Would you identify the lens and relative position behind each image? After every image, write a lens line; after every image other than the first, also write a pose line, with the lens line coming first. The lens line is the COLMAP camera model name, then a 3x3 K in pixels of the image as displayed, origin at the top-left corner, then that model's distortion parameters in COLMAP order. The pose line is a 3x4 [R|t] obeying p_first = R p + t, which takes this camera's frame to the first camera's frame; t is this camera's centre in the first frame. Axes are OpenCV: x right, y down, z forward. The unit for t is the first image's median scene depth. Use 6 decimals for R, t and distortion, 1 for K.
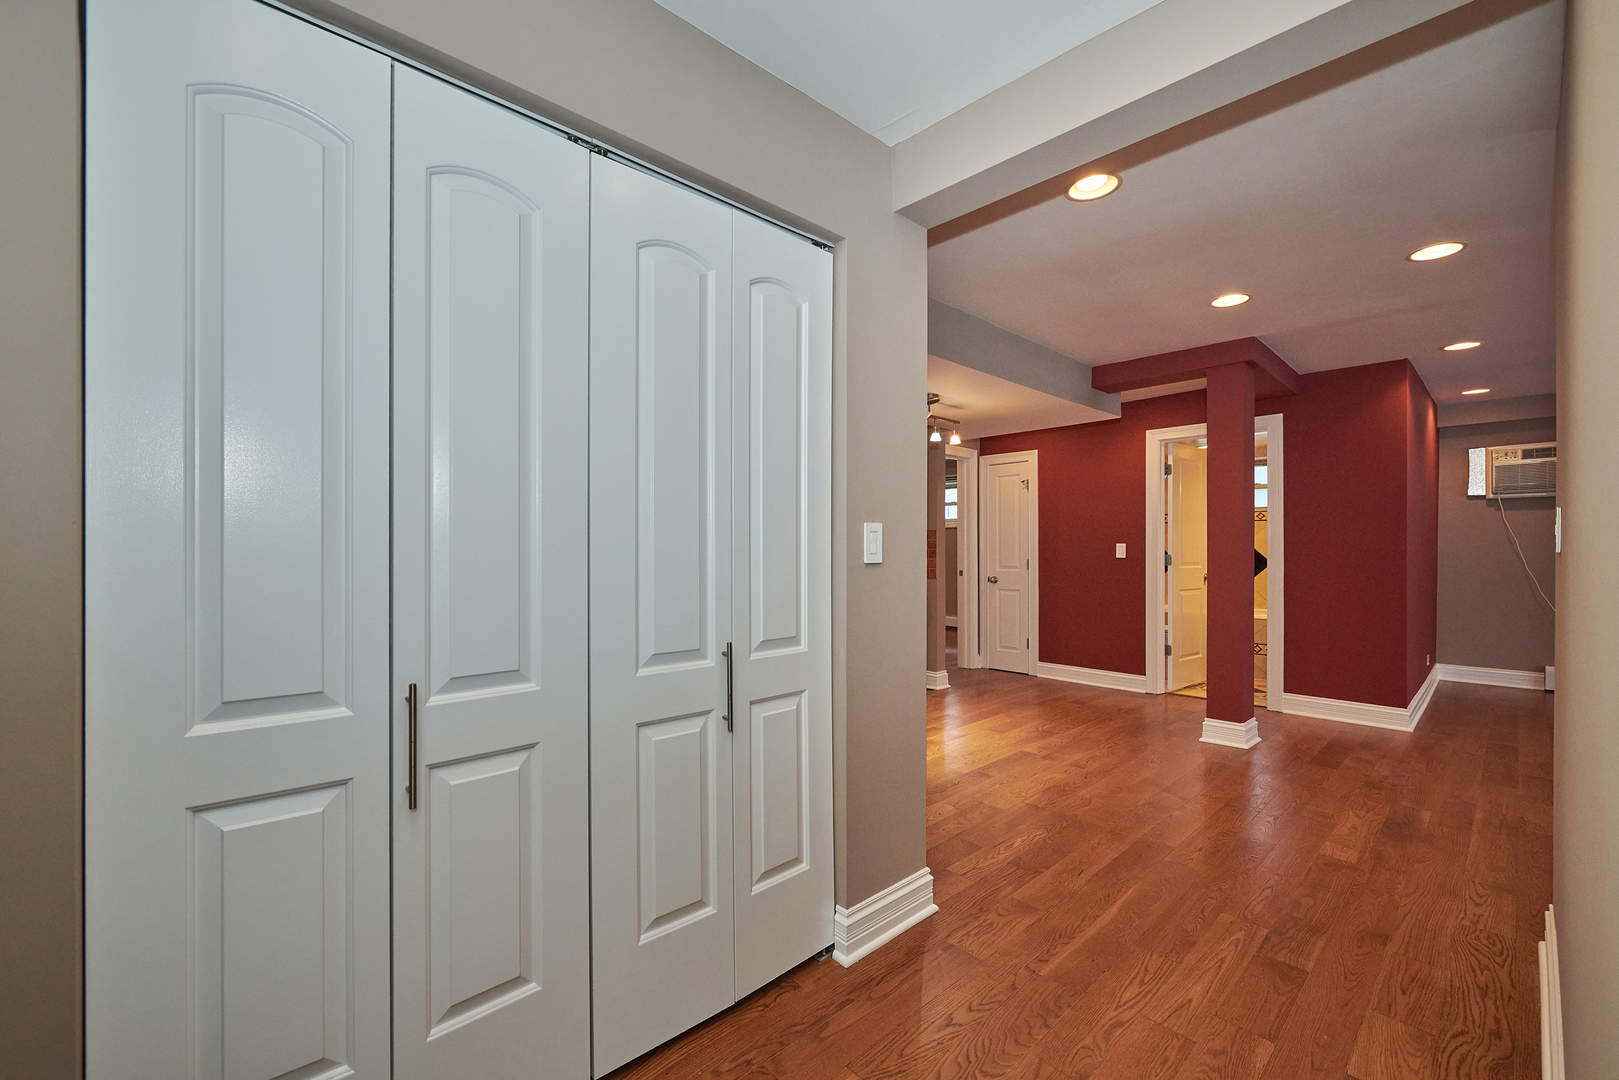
lens RADIAL K [[659.7, 0, 812.5], [0, 659.7, 547.4], [0, 0, 1]] dist [-0.001337, -0.000237]
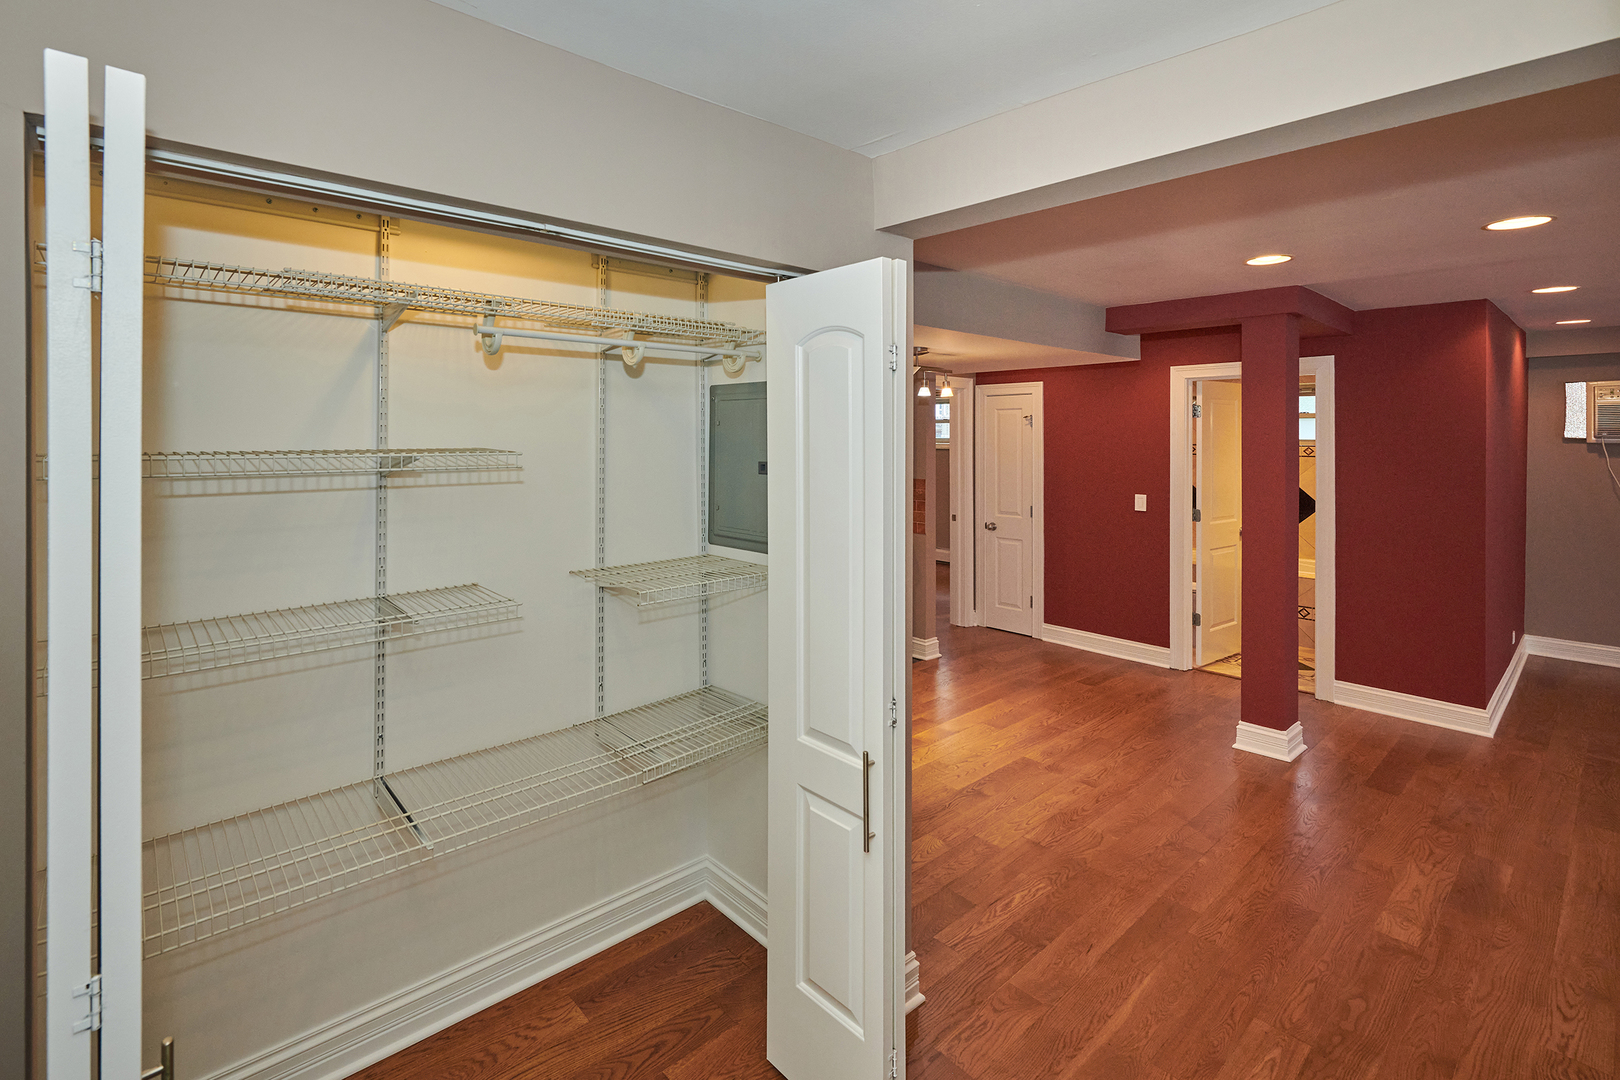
lens RADIAL K [[741.5, 0, 742.9], [0, 741.5, 432.3], [0, 0, 1]] dist [-0.000911, -0.000541]
pose [[0.998345, -0.000106, -0.057513, 0.001198], [0.000099, 1.000000, -0.000135, -0.112859], [0.057513, 0.000129, 0.998345, -0.007622]]
